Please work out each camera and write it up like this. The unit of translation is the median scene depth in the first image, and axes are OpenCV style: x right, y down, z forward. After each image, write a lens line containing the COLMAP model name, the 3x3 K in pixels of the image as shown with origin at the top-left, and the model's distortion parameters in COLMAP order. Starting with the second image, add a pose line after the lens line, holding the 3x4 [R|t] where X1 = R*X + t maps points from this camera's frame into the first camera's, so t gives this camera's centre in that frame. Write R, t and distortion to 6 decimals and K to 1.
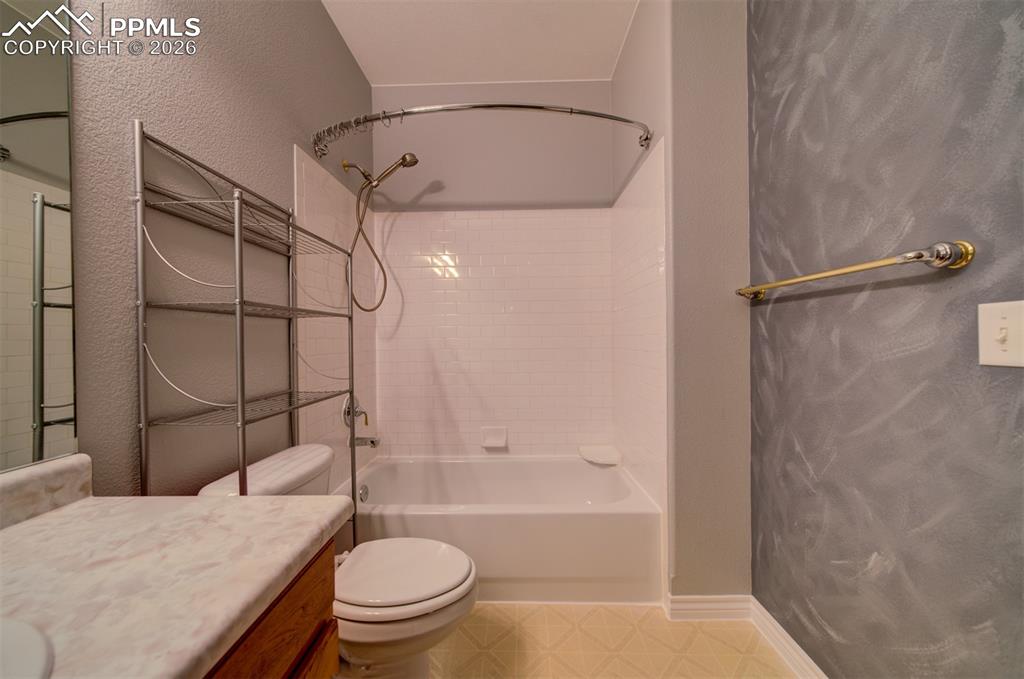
lens RADIAL K [[358.8, 0, 512.0], [0, 358.8, 339.5], [0, 0, 1]] dist [0.001880, 0.000060]
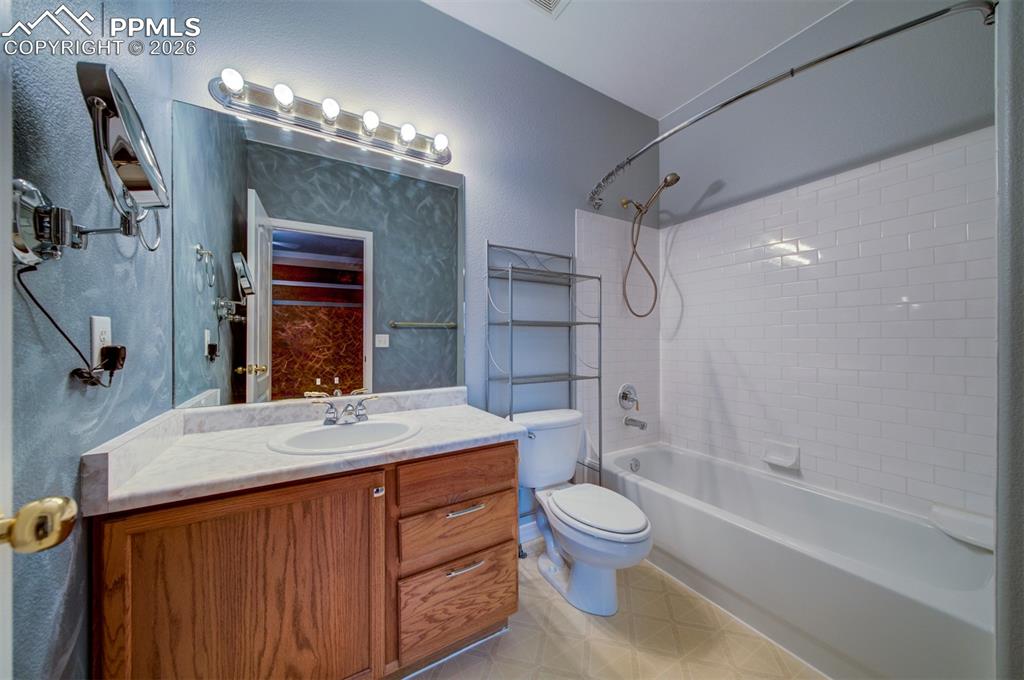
lens RADIAL K [[350.3, 0, 509.1], [0, 350.3, 339.9], [0, 0, 1]] dist [-0.000443, -0.000069]
pose [[0.526943, 0.005816, -0.849881, 0.378067], [-0.004535, 0.999982, 0.004031, -0.003885], [0.849889, 0.001730, 0.526960, -0.000878]]
